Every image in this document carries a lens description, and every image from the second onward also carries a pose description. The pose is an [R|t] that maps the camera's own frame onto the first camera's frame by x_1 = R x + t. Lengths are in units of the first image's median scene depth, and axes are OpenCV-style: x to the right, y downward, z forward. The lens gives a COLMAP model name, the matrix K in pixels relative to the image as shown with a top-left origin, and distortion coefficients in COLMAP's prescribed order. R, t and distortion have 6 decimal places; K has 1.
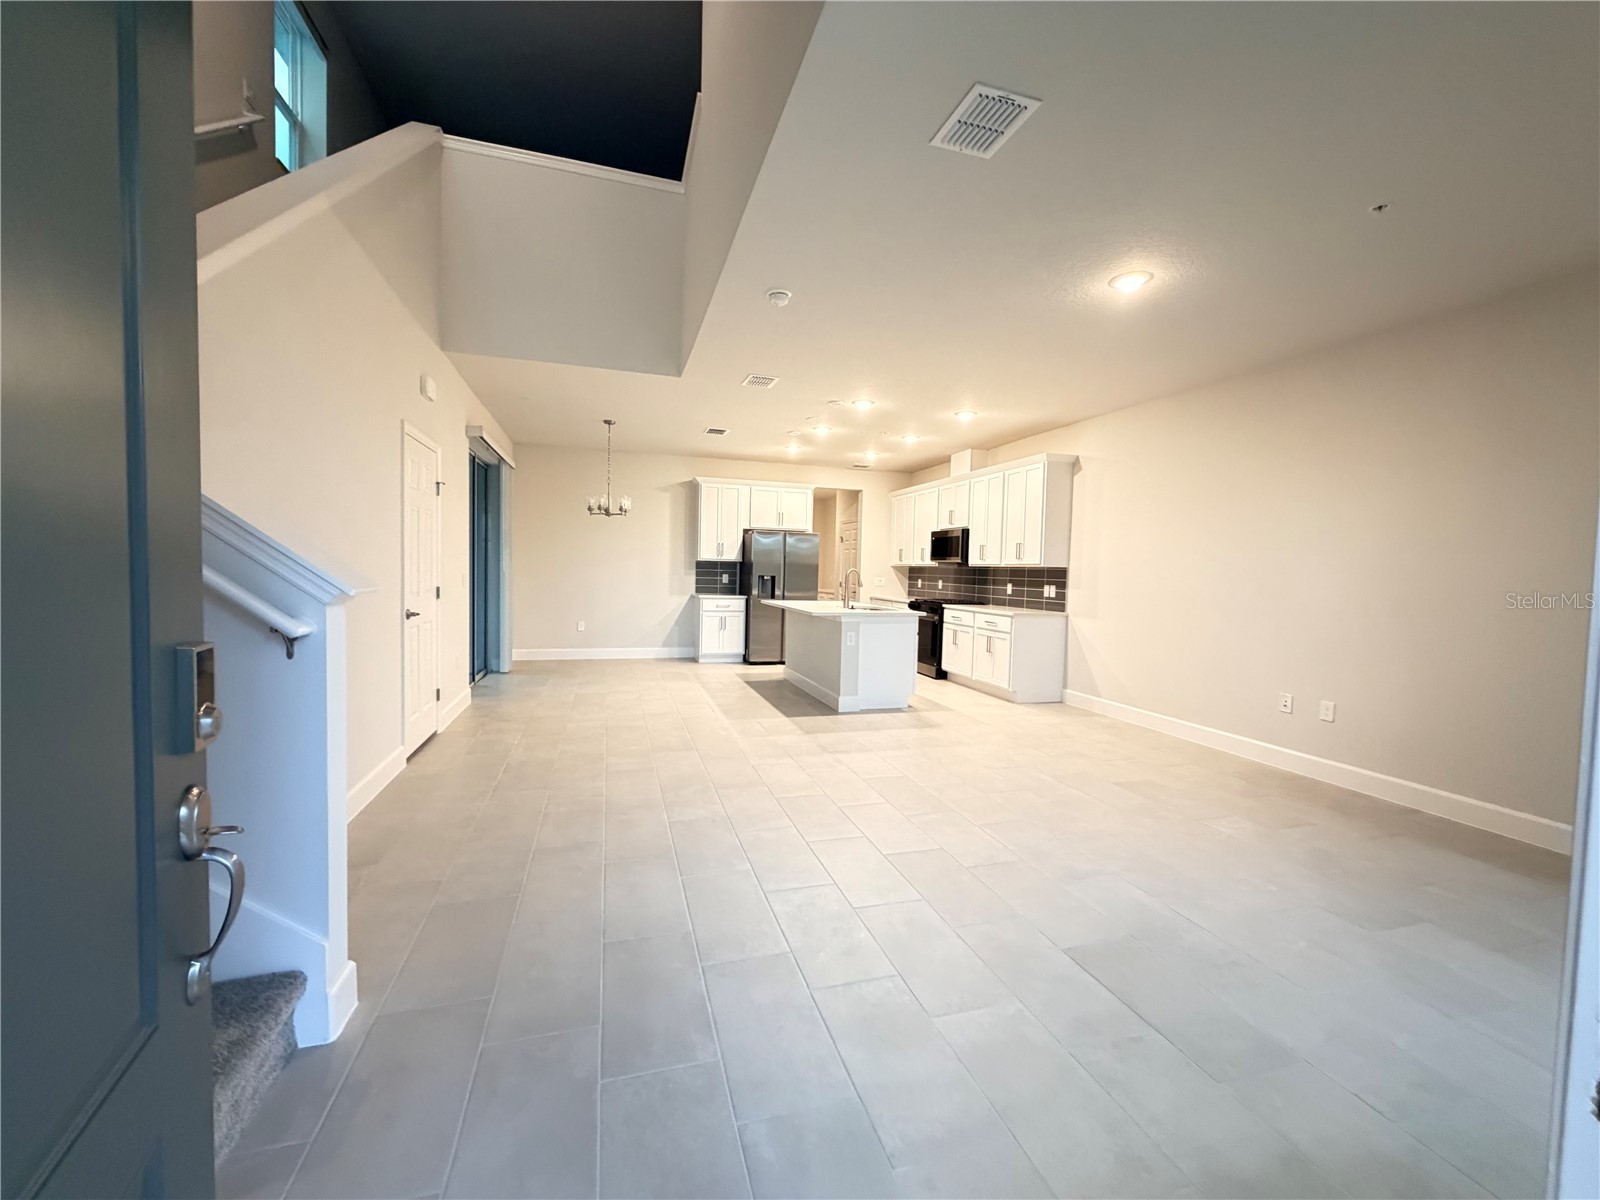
lens RADIAL K [[637.5, 0, 797.8], [0, 637.5, 594.1], [0, 0, 1]] dist [0.000997, 0.000703]
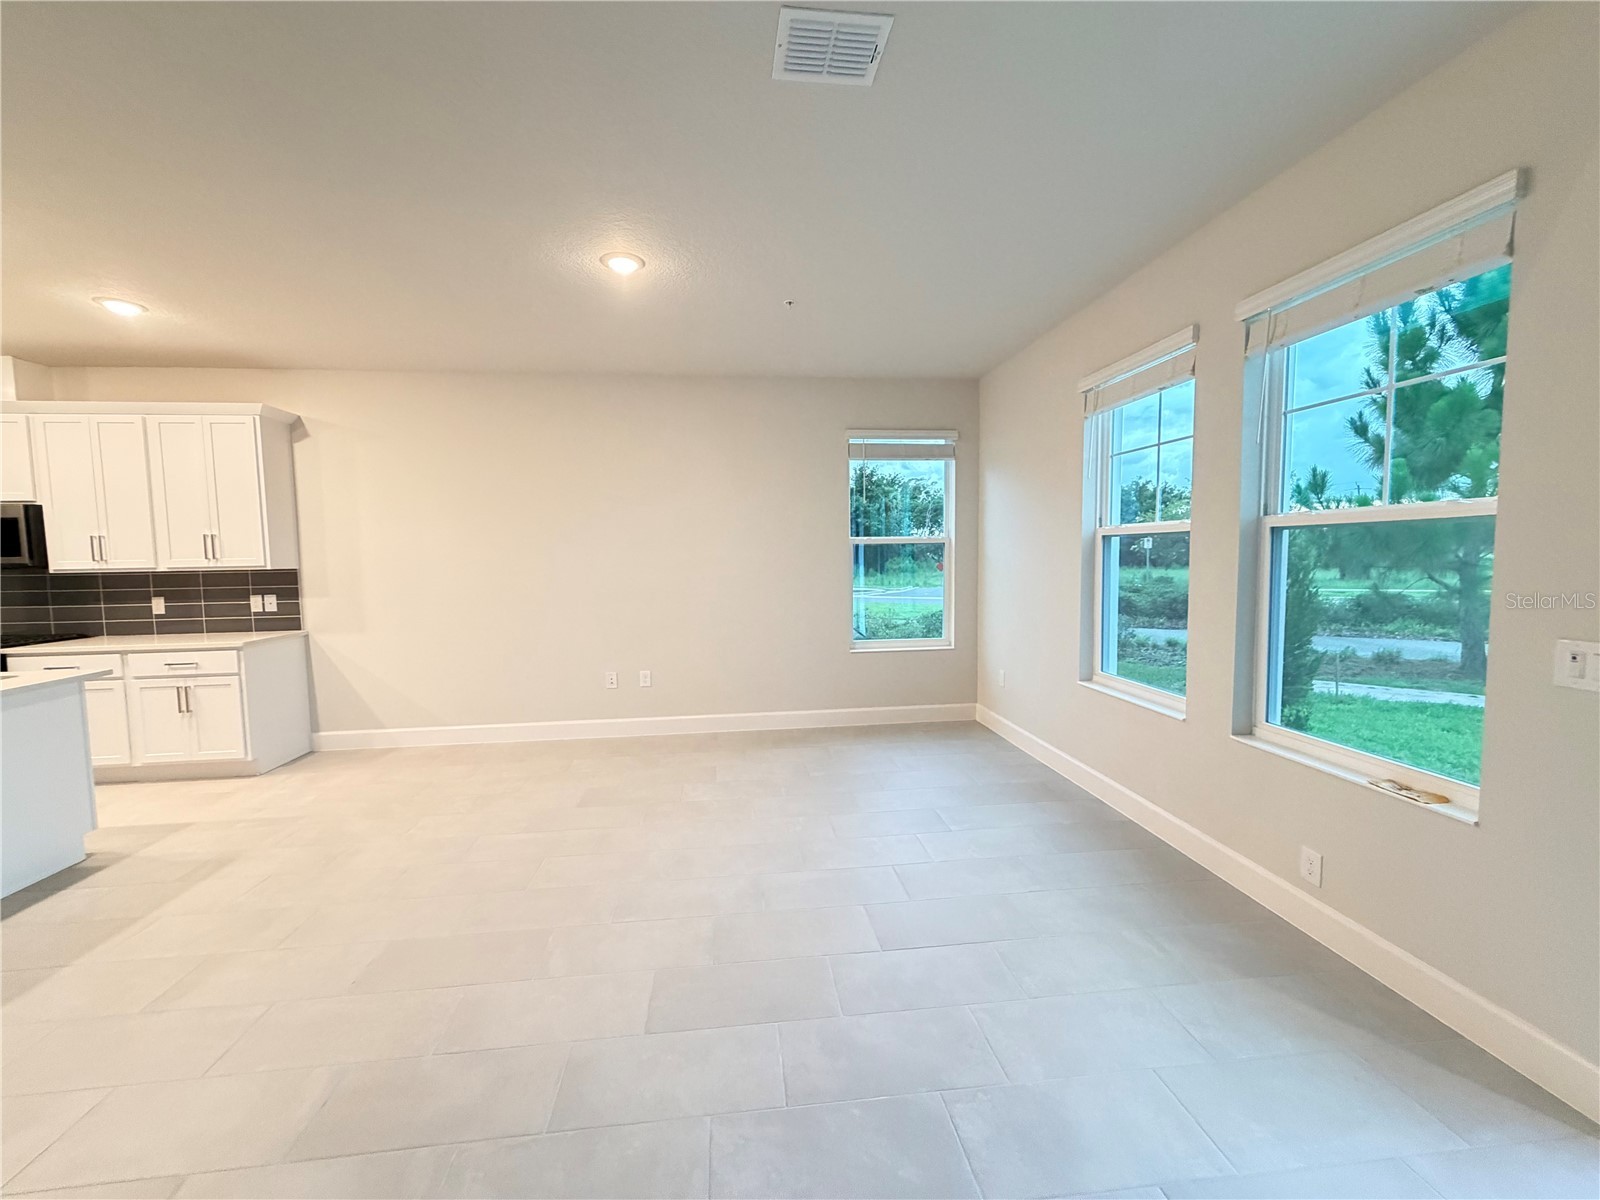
lens RADIAL K [[637.5, 0, 793.0], [0, 637.5, 599.1], [0, 0, 1]] dist [0.000997, 0.000703]
pose [[0.178233, -0.094674, 0.979423, -0.168823], [0.059673, 0.994569, 0.085279, -0.031306], [-0.982177, 0.043245, 0.182915, 0.274154]]
